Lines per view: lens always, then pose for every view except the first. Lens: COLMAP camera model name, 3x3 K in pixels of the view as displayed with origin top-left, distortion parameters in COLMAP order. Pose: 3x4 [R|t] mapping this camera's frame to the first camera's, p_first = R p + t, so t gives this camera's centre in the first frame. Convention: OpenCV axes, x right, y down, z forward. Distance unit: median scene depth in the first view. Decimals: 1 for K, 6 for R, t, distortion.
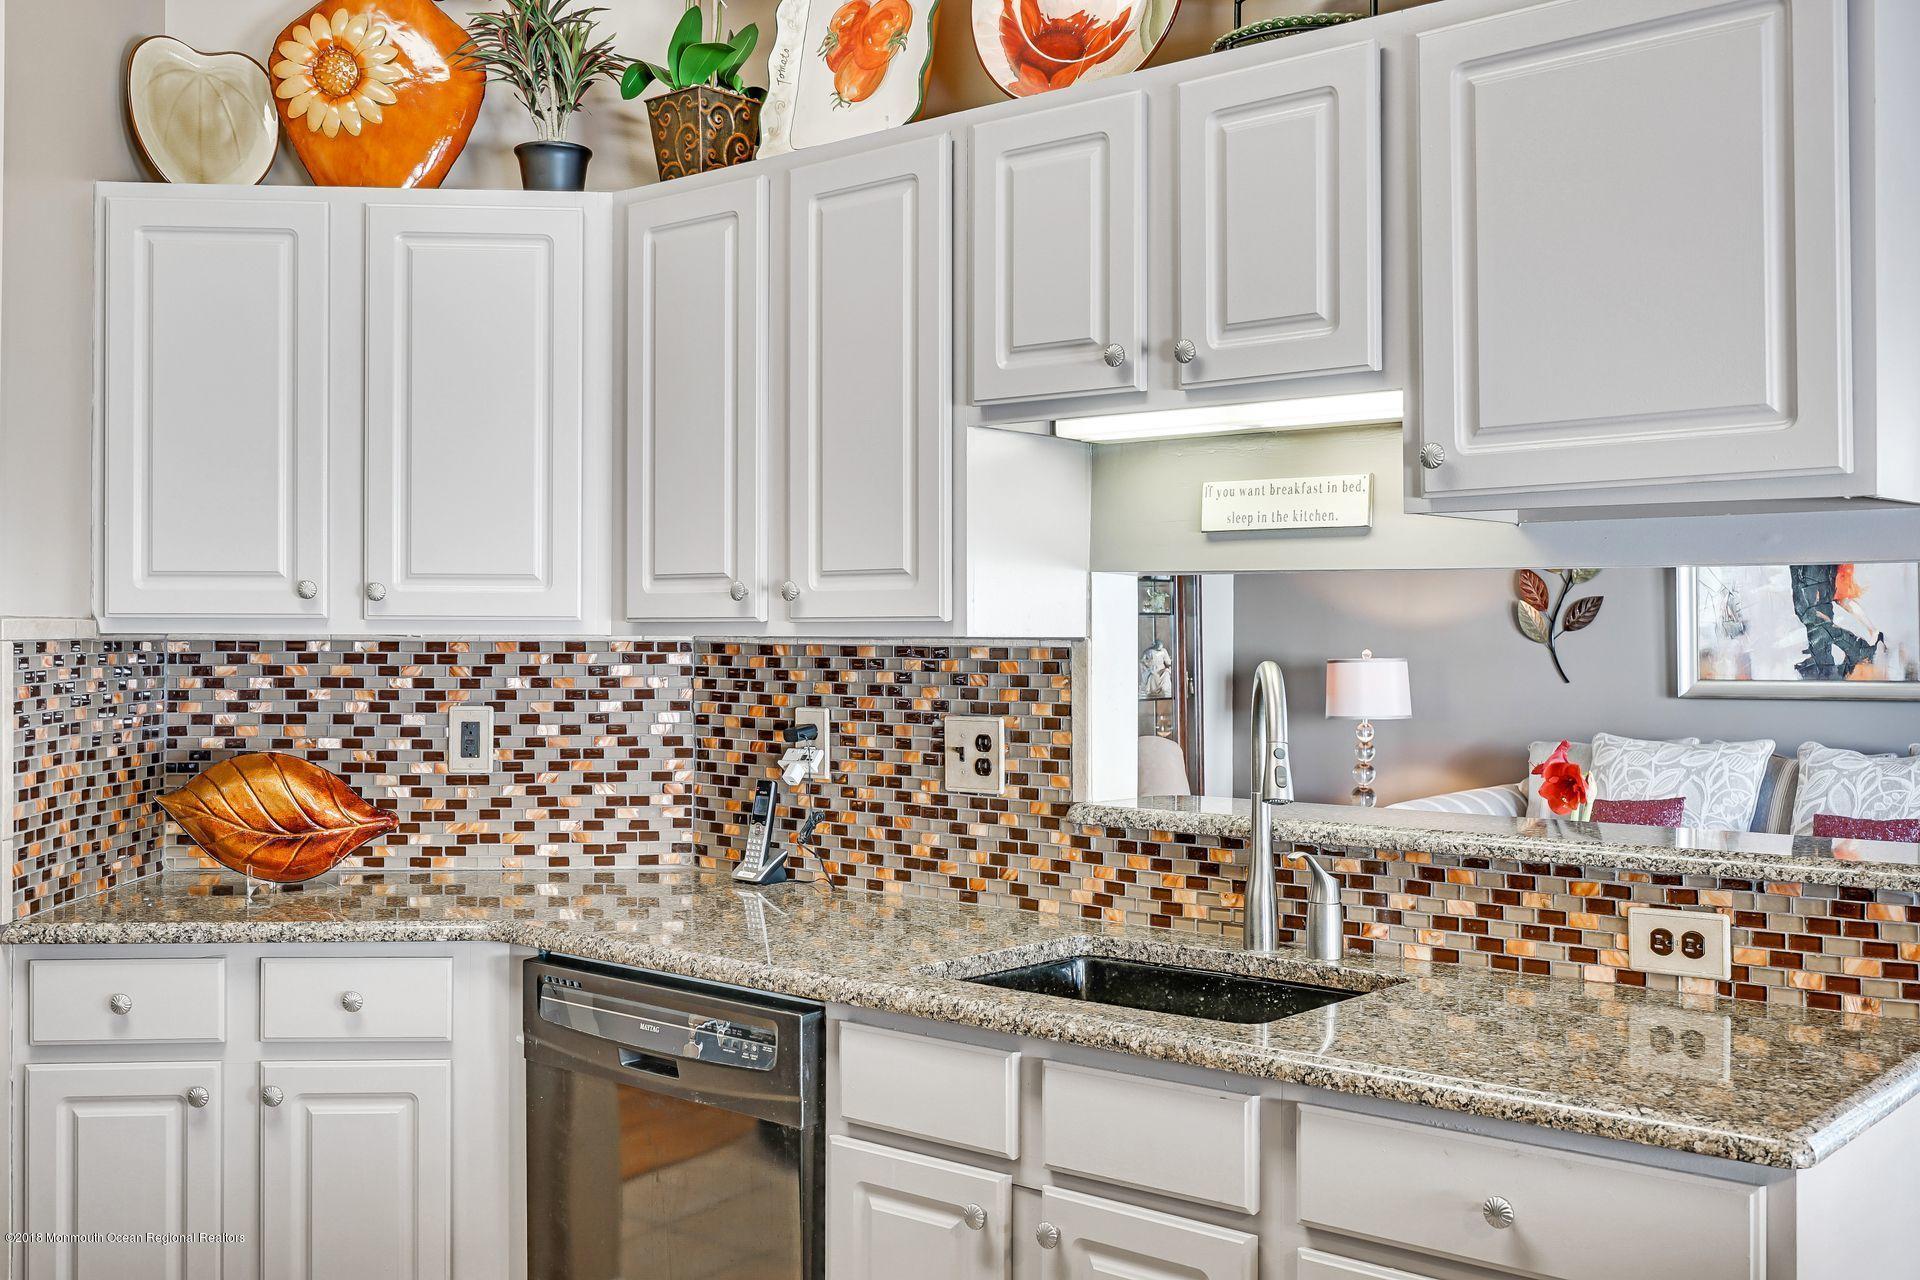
lens RADIAL K [[1876.4, 0, 956.1], [0, 1876.4, 635.4], [0, 0, 1]] dist [0.001107, 0.000000]
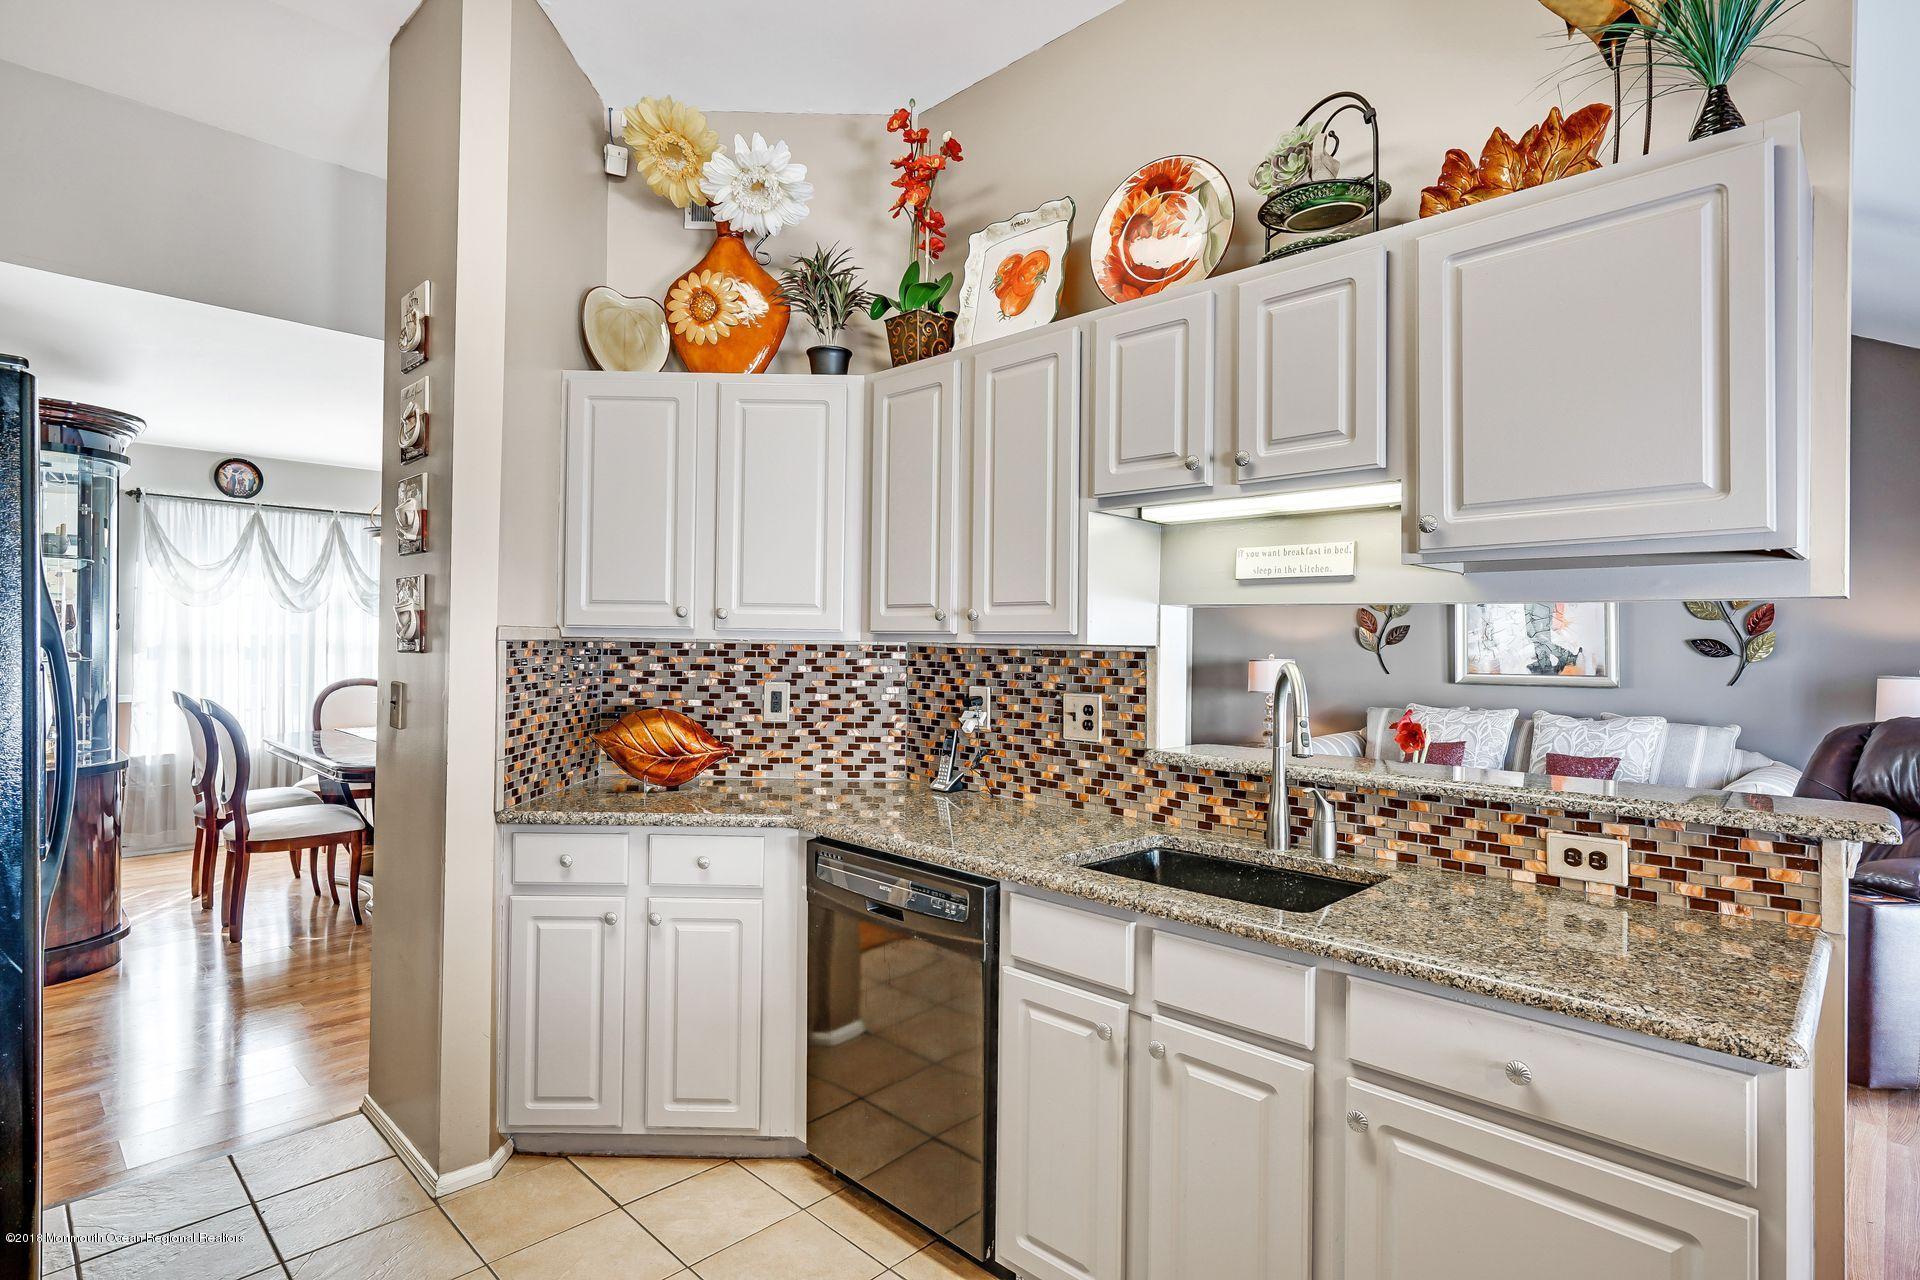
lens RADIAL K [[960.9, 0, 956.3], [0, 960.9, 635.3], [0, 0, 1]] dist [0.000855, 0.002838]
pose [[0.997624, 0.010241, -0.068127, -0.043480], [-0.010793, 0.999912, -0.007738, 0.000436], [0.068042, 0.008455, 0.997647, 0.165167]]
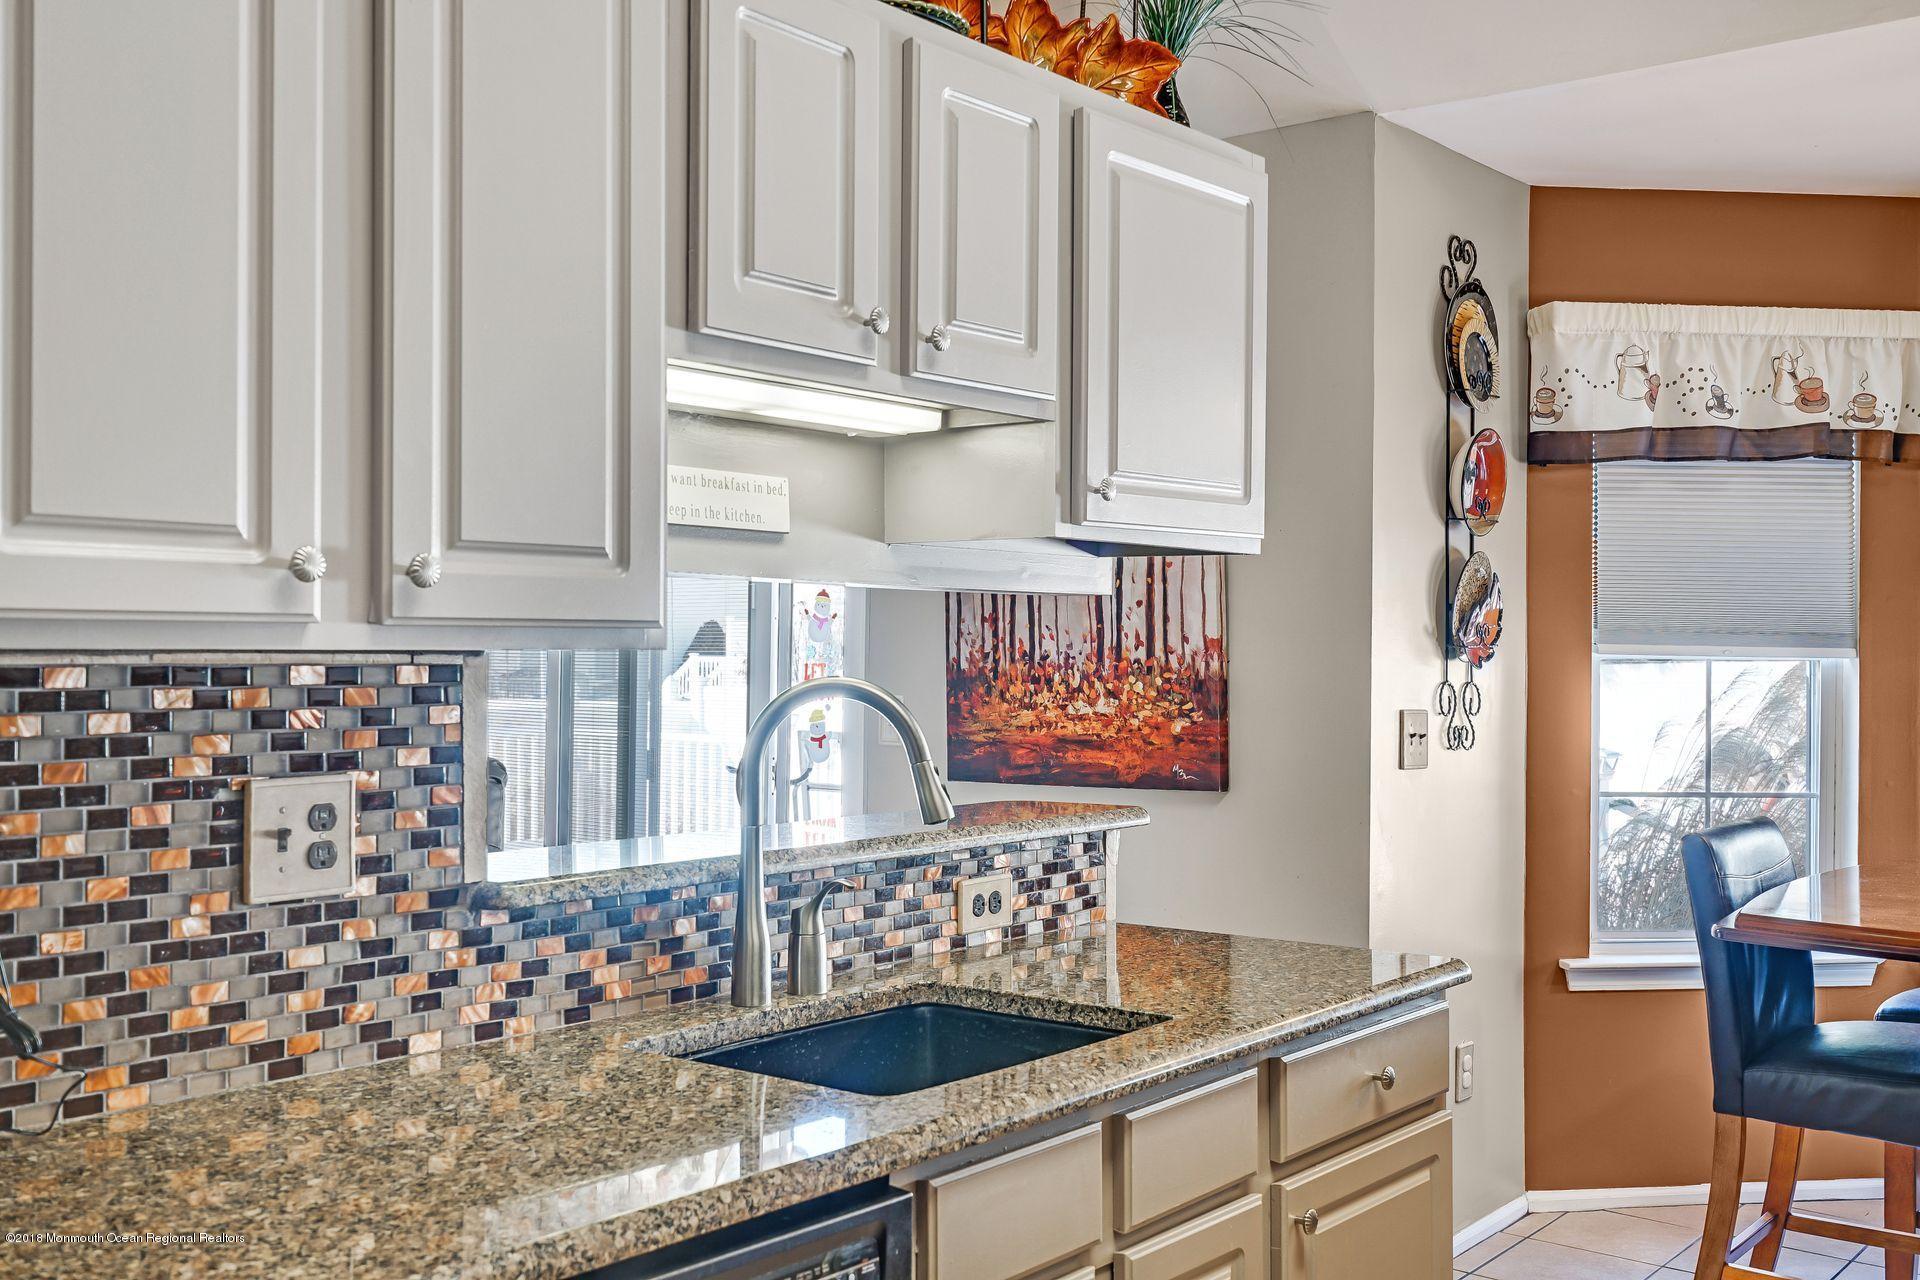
lens RADIAL K [[1876.4, 0, 959.7], [0, 1876.4, 636.1], [0, 0, 1]] dist [0.001107, 0.000000]
pose [[-0.026400, 0.006562, 0.999630, -0.629136], [-0.001888, 0.999976, -0.006615, -0.000059], [-0.999650, -0.002062, -0.026387, 0.805041]]
